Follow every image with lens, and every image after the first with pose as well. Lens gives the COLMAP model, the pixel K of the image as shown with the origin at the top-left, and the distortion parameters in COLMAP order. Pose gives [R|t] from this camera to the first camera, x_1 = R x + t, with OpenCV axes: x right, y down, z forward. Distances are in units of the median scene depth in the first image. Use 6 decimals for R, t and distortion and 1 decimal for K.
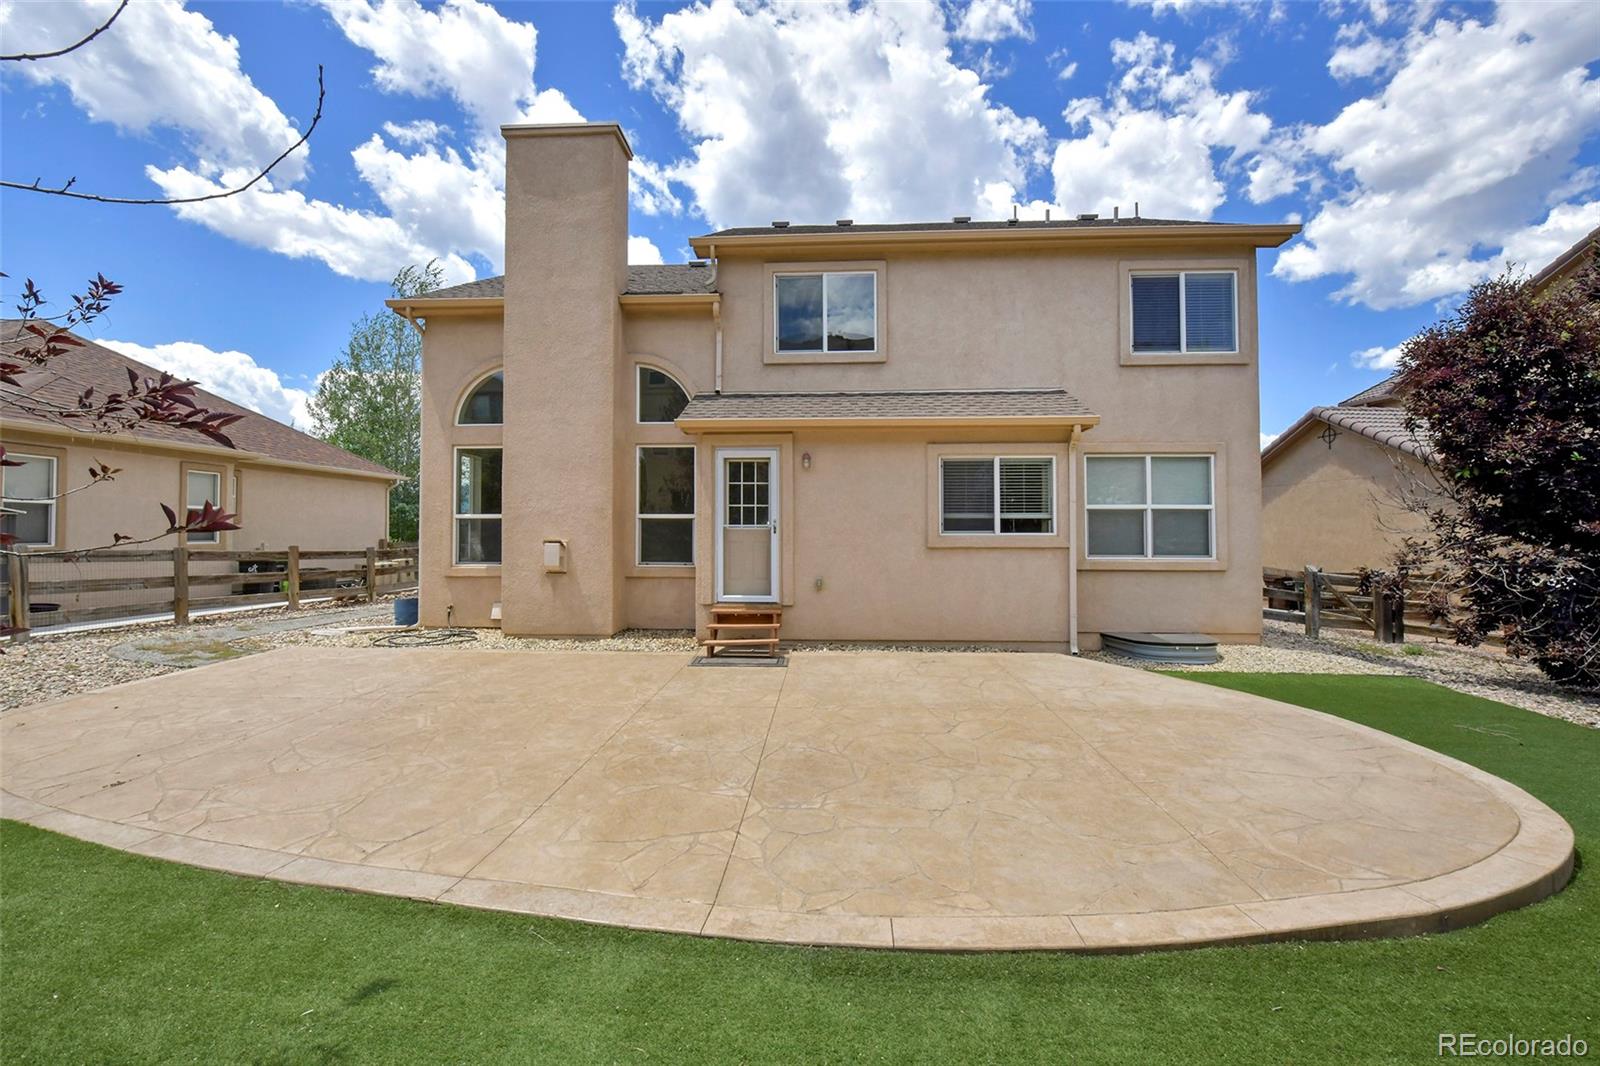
lens RADIAL K [[667.1, 0, 800.6], [0, 667.1, 522.6], [0, 0, 1]] dist [0.000282, 0.000120]
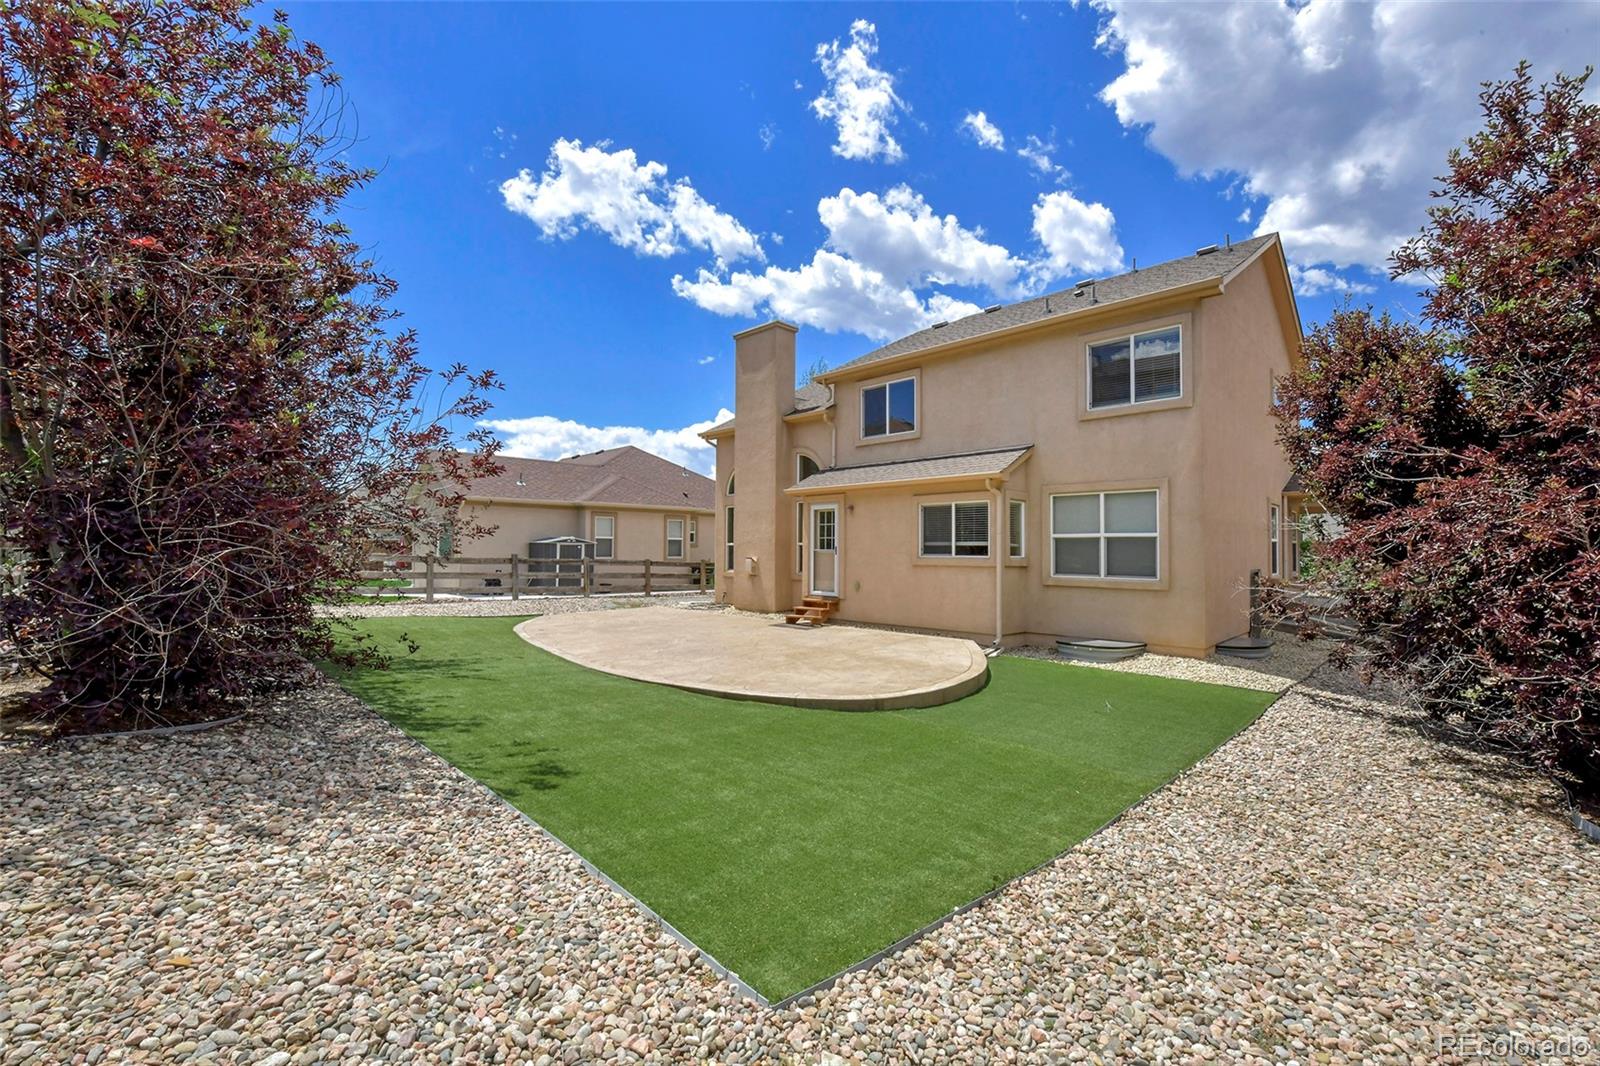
lens RADIAL K [[667.1, 0, 800.6], [0, 667.1, 522.6], [0, 0, 1]] dist [0.000282, 0.000120]
pose [[0.752924, -0.023643, -0.657683, 0.911918], [0.006237, 0.999566, -0.028793, -0.015121], [0.658078, 0.017577, 0.752745, -0.274193]]
